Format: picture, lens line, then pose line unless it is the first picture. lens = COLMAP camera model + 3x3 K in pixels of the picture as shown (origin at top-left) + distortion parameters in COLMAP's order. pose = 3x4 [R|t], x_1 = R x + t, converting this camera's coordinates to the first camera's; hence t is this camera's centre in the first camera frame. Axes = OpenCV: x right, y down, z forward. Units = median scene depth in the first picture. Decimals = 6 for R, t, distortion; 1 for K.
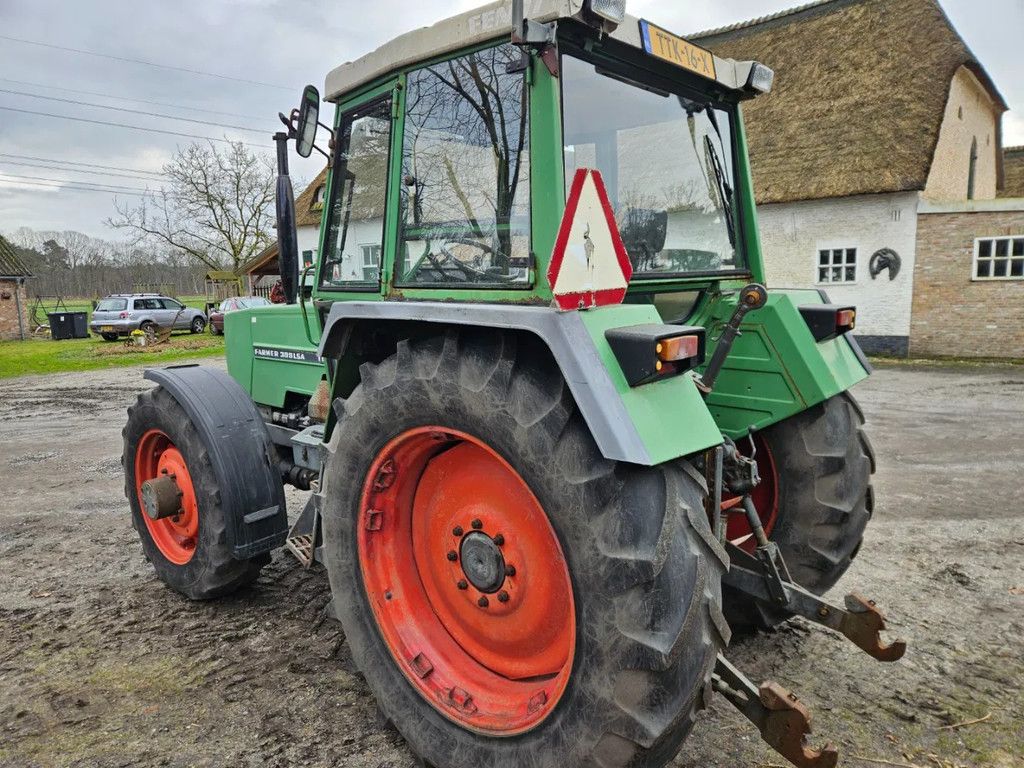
lens RADIAL K [[681.0, 0, 509.1], [0, 681.0, 371.7], [0, 0, 1]] dist [0.073721, -0.055979]
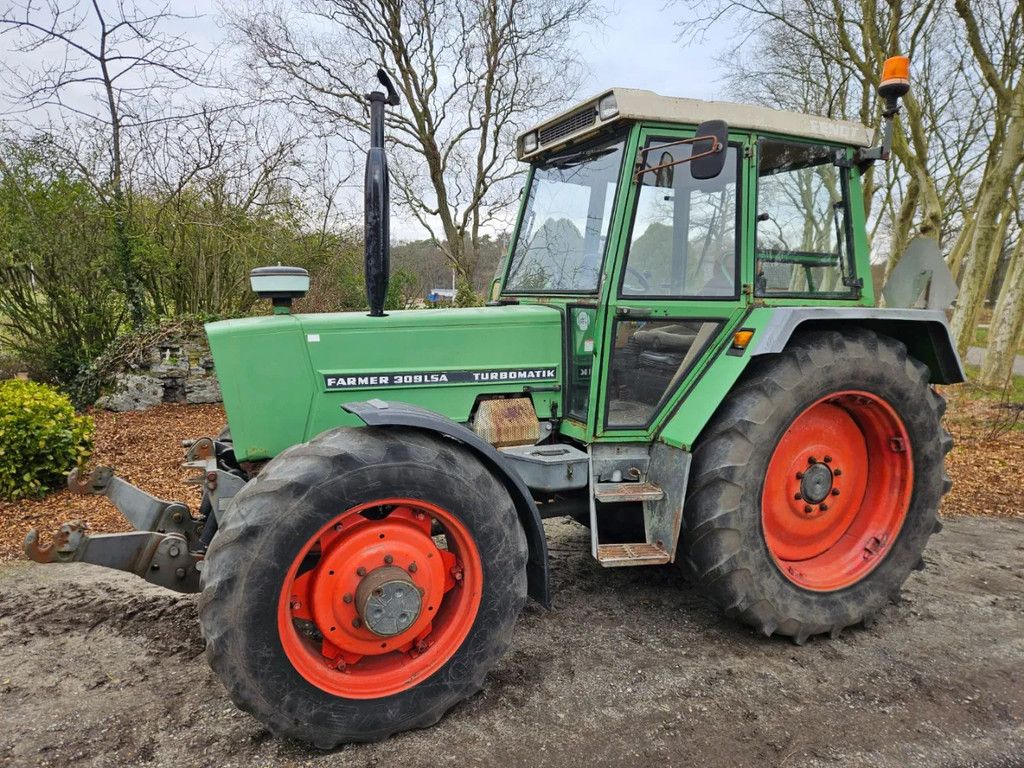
lens RADIAL K [[681.3, 0, 512.0], [0, 681.3, 384.0], [0, 0, 1]] dist [0.084471, -0.071471]
pose [[0.417731, -0.083910, 0.904688, -0.994204], [0.101587, 0.993796, 0.045269, -0.042938], [-0.902874, 0.072994, 0.423663, 0.564331]]
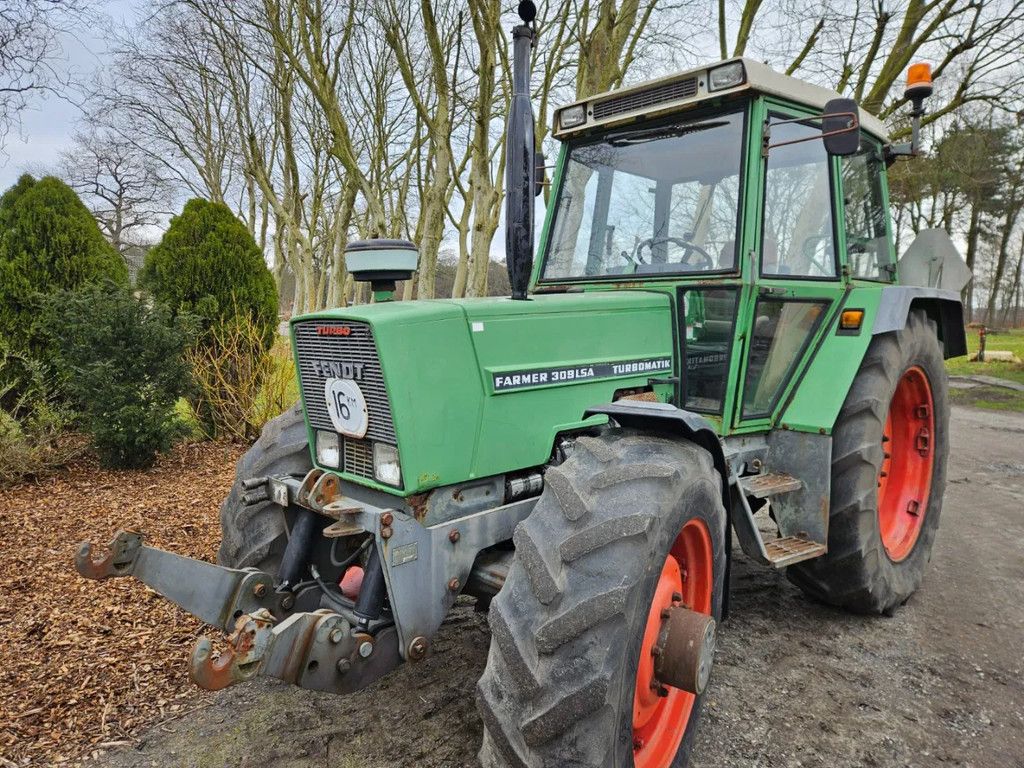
lens RADIAL K [[681.0, 0, 509.1], [0, 681.0, 371.7], [0, 0, 1]] dist [0.073721, -0.055979]
pose [[0.052977, -0.060792, 0.996744, -0.982123], [0.140875, 0.988618, 0.052809, -0.069978], [-0.988609, 0.137619, 0.060938, 1.019502]]
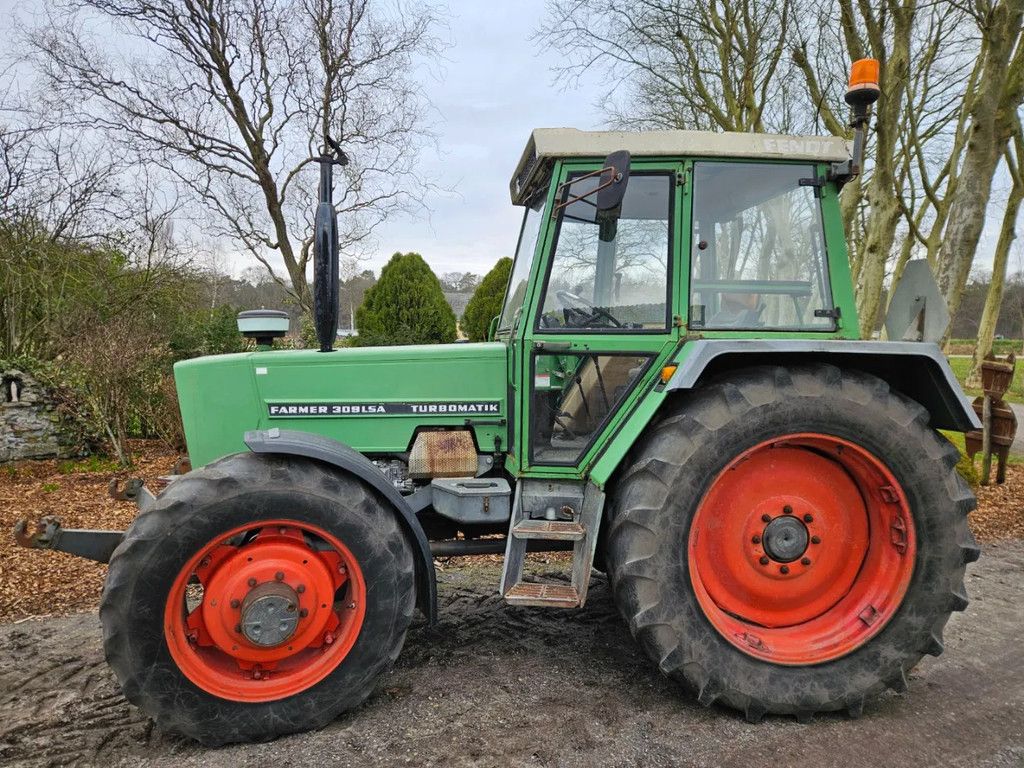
lens RADIAL K [[681.3, 0, 512.0], [0, 681.3, 384.0], [0, 0, 1]] dist [0.084471, -0.071471]
pose [[0.679341, -0.019101, 0.733574, -0.816725], [0.082186, 0.995352, -0.050192, 0.003756], [-0.729206, 0.094387, 0.677753, 0.269870]]
